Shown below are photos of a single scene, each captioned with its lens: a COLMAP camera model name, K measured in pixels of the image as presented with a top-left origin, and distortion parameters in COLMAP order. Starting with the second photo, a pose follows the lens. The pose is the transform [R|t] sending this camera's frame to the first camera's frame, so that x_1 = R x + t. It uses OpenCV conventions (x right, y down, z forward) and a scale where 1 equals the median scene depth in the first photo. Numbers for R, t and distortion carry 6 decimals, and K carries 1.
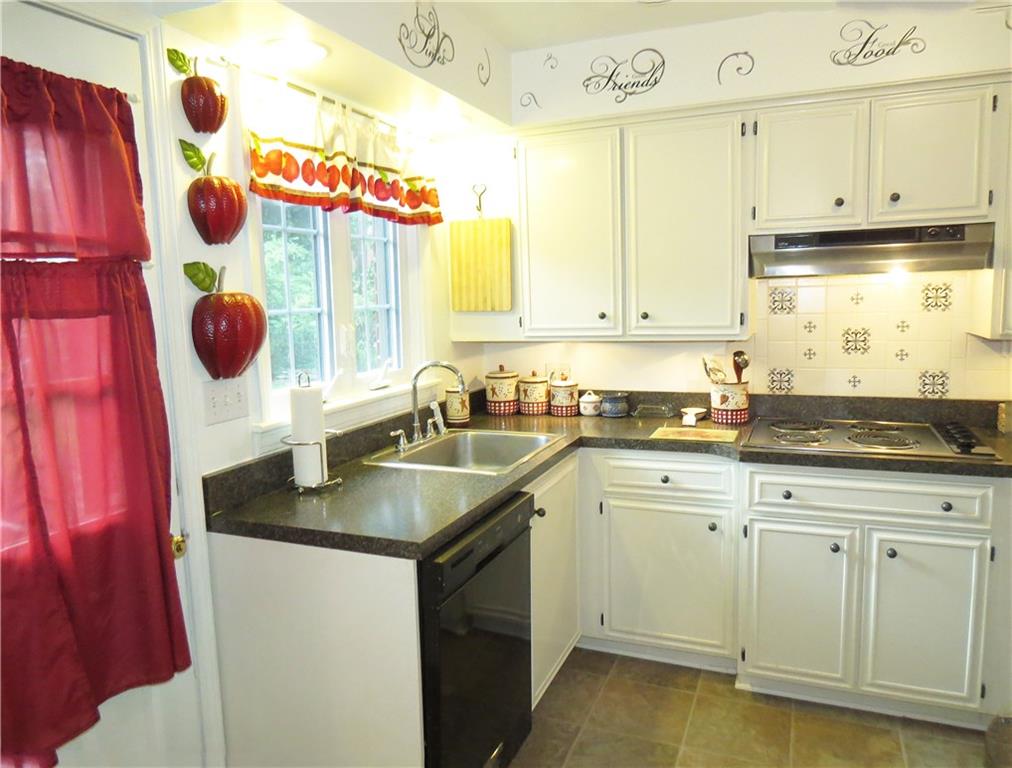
lens RADIAL K [[725.9, 0, 507.9], [0, 725.9, 380.3], [0, 0, 1]] dist [0.001914, 0.004654]
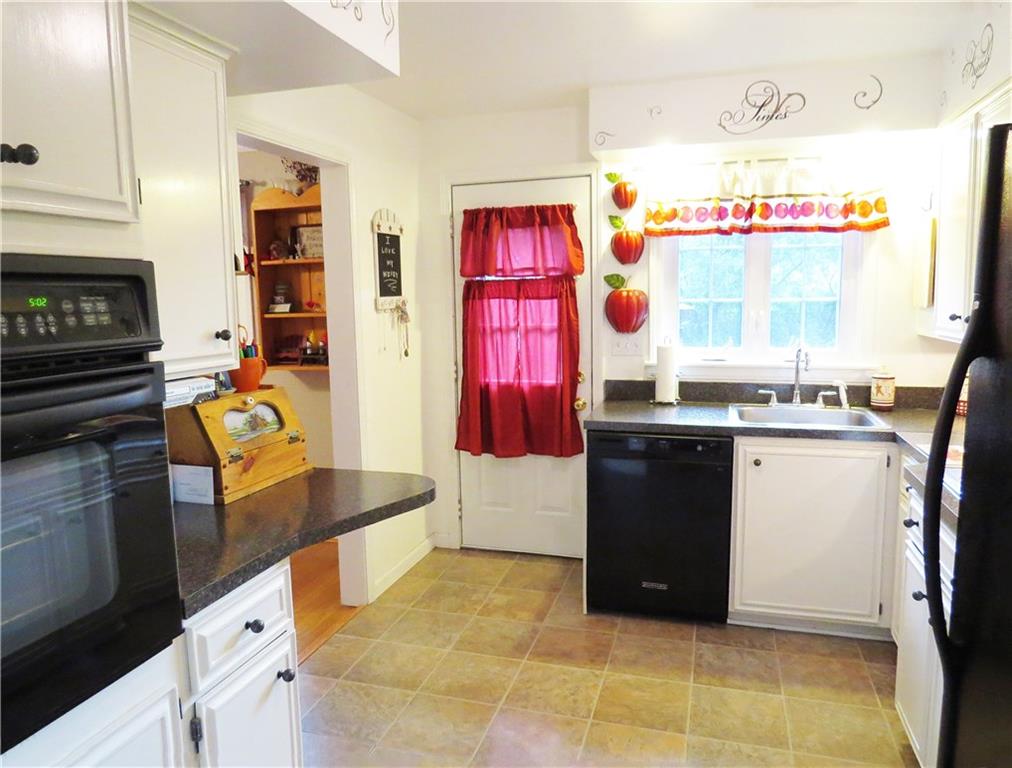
lens RADIAL K [[725.9, 0, 506.7], [0, 725.9, 385.1], [0, 0, 1]] dist [0.001914, 0.004654]
pose [[0.091998, 0.154529, -0.983696, 1.056230], [-0.108404, 0.983568, 0.144370, -0.078808], [0.989841, 0.093355, 0.107238, 0.340842]]
